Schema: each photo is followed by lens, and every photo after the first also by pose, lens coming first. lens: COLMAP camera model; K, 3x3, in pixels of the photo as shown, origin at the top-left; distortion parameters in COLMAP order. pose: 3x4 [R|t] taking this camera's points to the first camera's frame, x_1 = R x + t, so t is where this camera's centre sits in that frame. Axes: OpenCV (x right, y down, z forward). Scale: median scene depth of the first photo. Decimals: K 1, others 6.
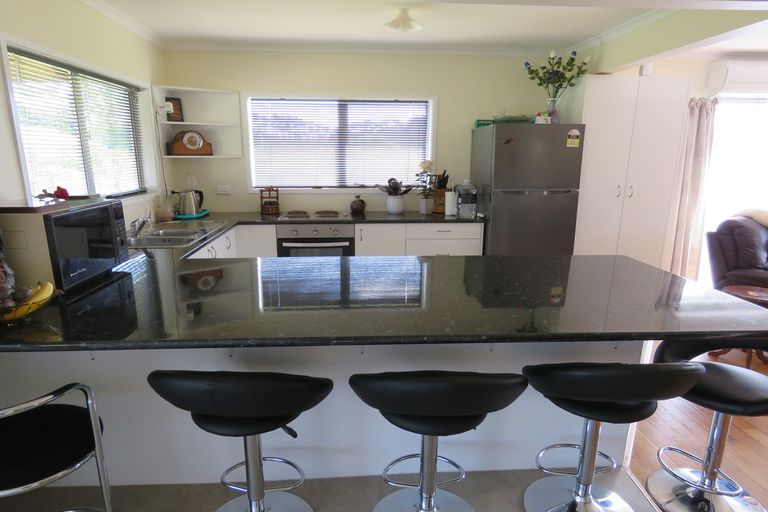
lens RADIAL K [[484.1, 0, 384.0], [0, 484.1, 256.0], [0, 0, 1]] dist [-0.003591, -0.000572]
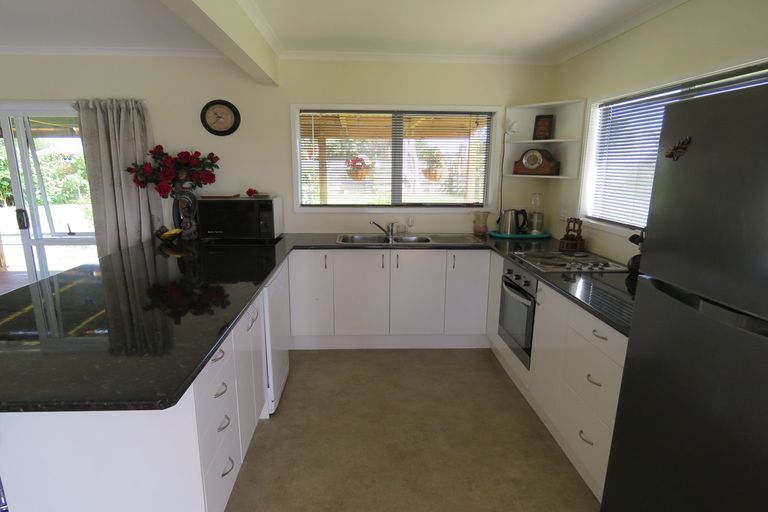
lens RADIAL K [[484.1, 0, 384.0], [0, 484.1, 256.0], [0, 0, 1]] dist [-0.003591, -0.000572]
pose [[-0.011338, 0.185847, -0.982513, 0.572334], [-0.224094, 0.957112, 0.183628, -0.164960], [0.974502, 0.222257, 0.030796, 0.726562]]
